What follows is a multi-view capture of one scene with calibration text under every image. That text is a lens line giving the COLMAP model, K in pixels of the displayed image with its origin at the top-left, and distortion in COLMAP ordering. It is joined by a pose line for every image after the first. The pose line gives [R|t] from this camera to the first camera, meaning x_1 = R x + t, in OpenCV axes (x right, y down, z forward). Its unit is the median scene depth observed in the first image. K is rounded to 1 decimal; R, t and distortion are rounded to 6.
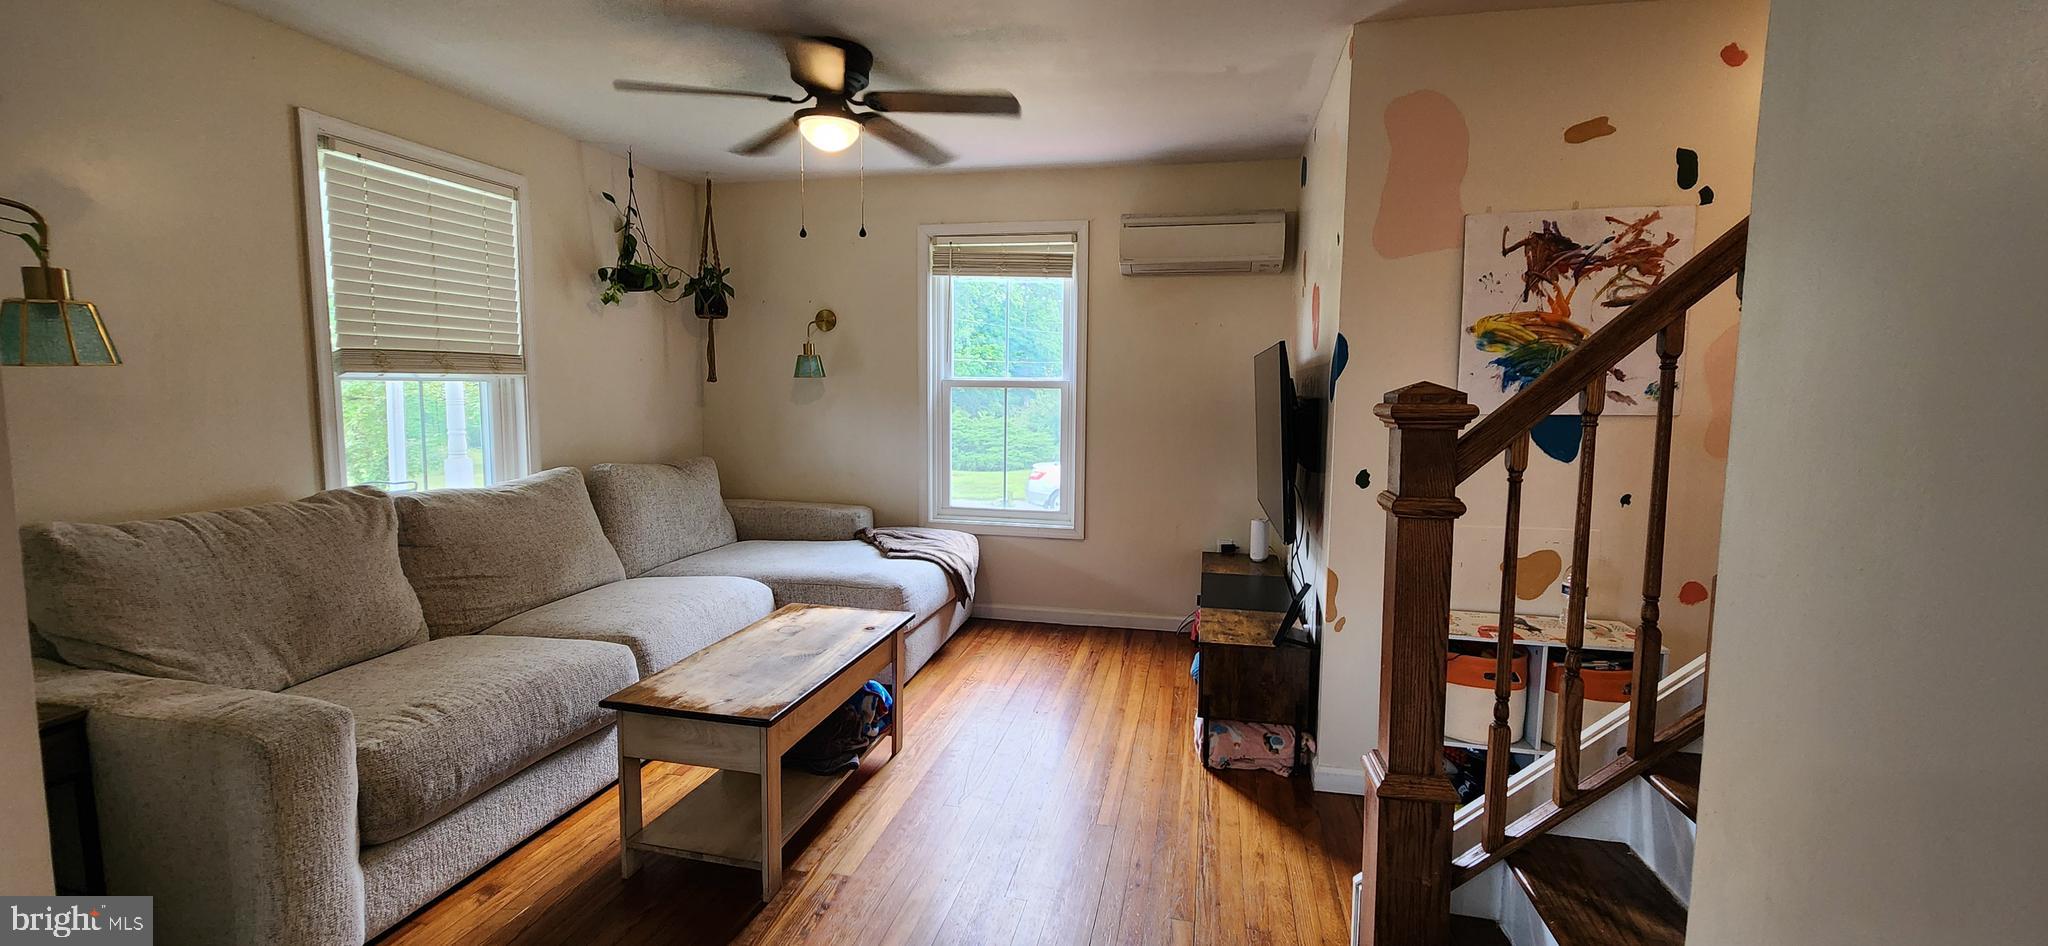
lens RADIAL K [[832.2, 0, 1033.9], [0, 832.2, 463.6], [0, 0, 1]] dist [-0.002349, -0.000413]
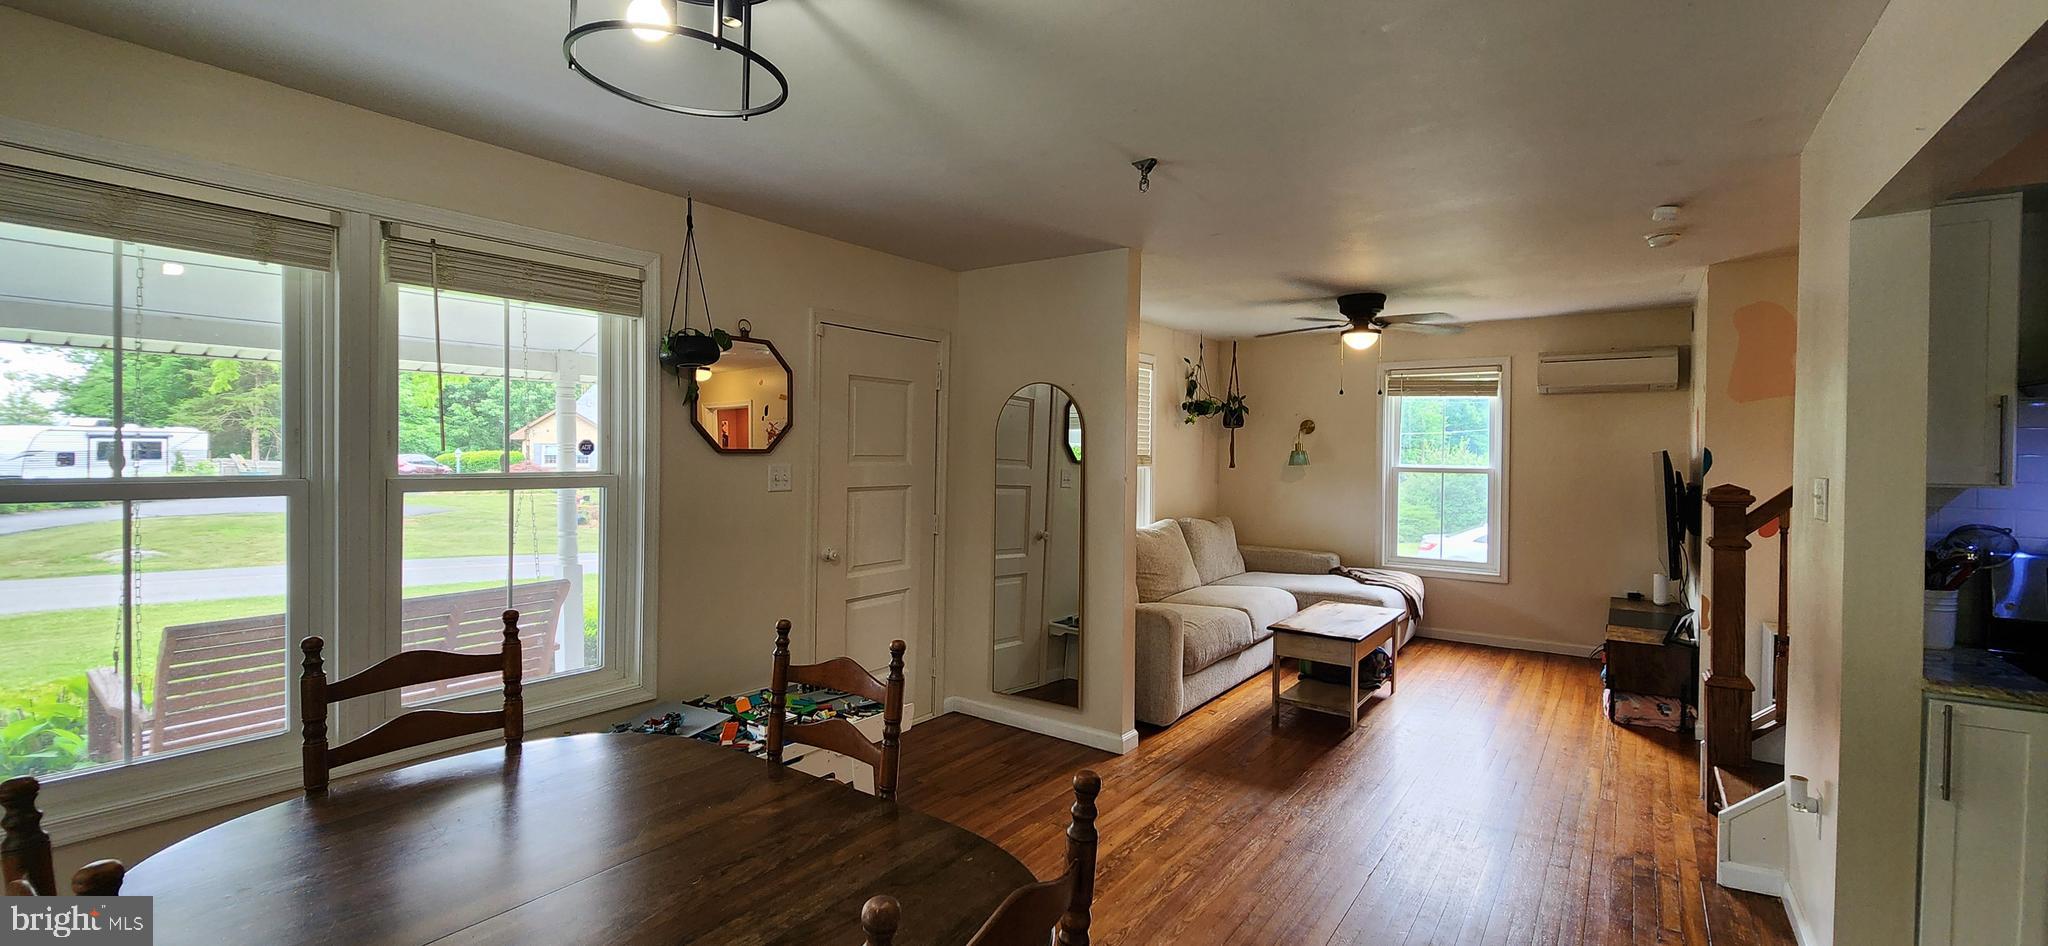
lens RADIAL K [[832.2, 0, 1027.2], [0, 832.2, 463.0], [0, 0, 1]] dist [-0.002349, -0.000413]
pose [[0.912489, 0.000671, -0.409100, -0.144229], [-0.034649, 0.996532, -0.075650, 0.033792], [0.407631, 0.083205, 0.909348, -0.827962]]
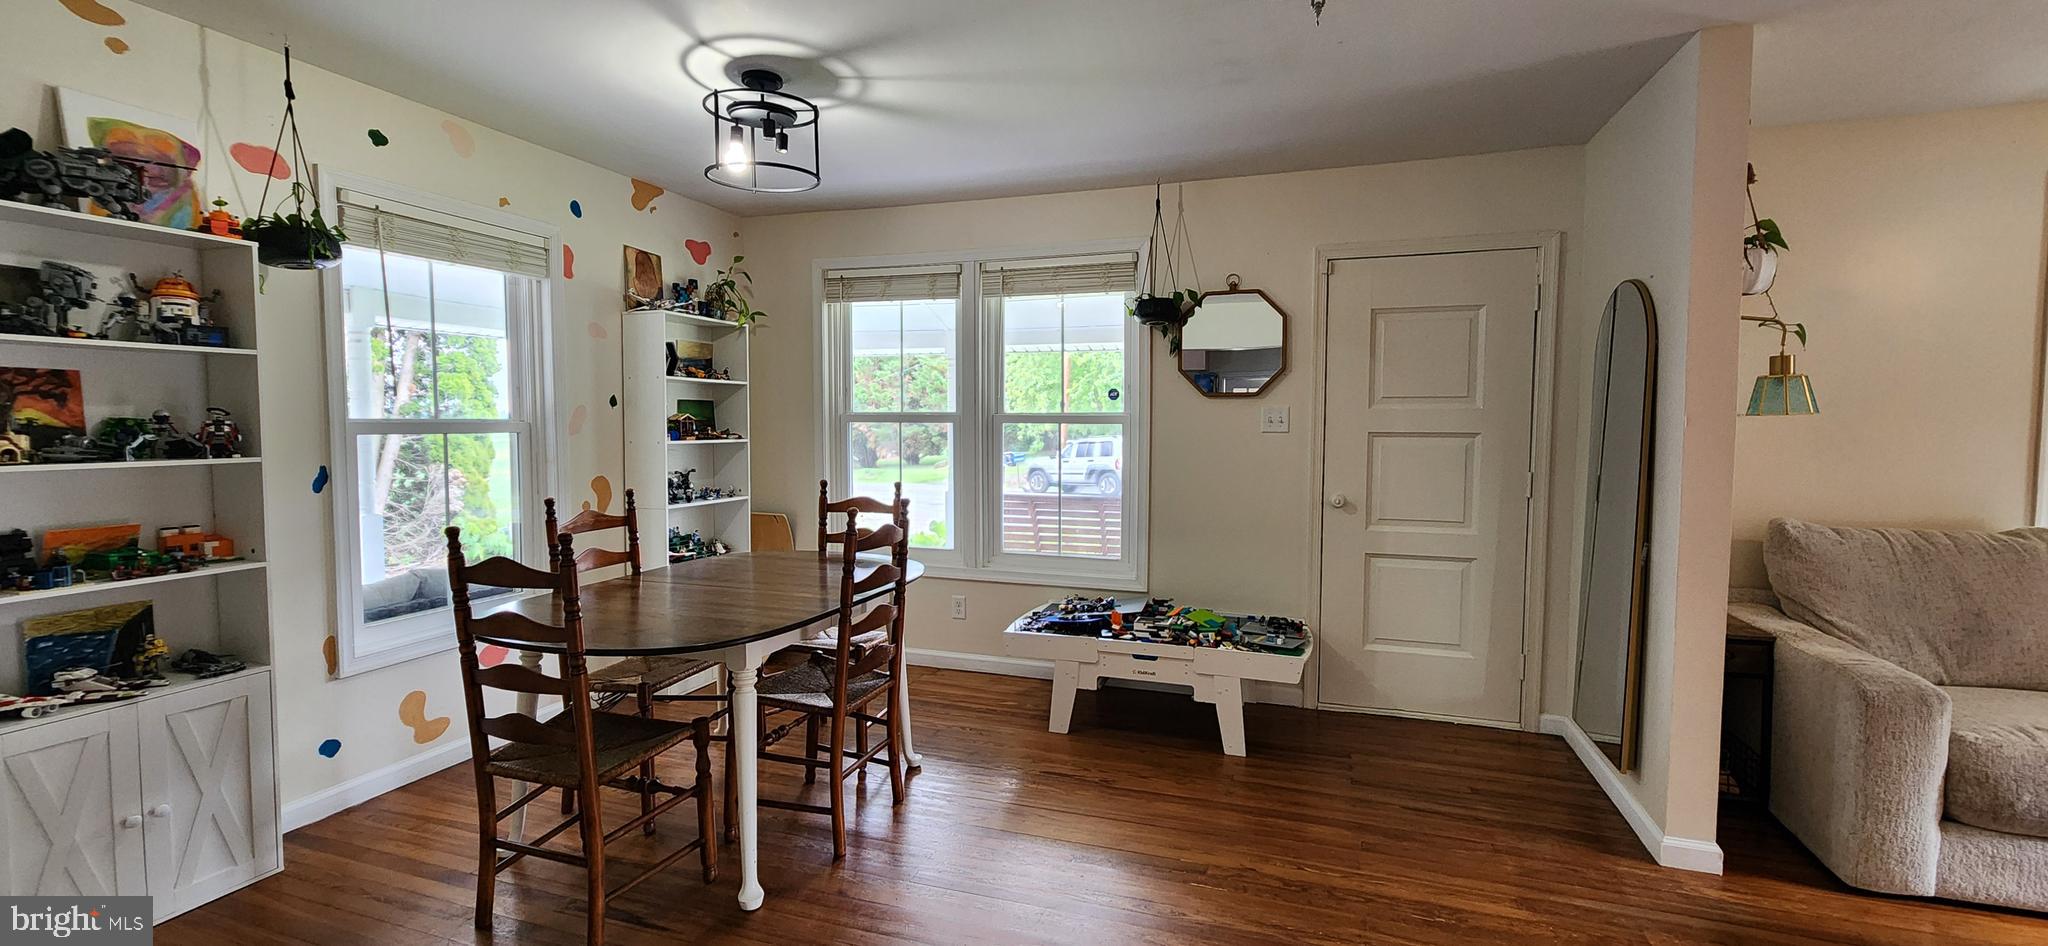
lens RADIAL K [[832.2, 0, 1036.3], [0, 832.2, 471.7], [0, 0, 1]] dist [-0.002349, -0.000413]
pose [[-0.128898, 0.046190, -0.990582, 0.301884], [-0.093138, 0.993935, 0.058466, 0.015505], [0.987274, 0.099797, -0.123814, -0.108777]]
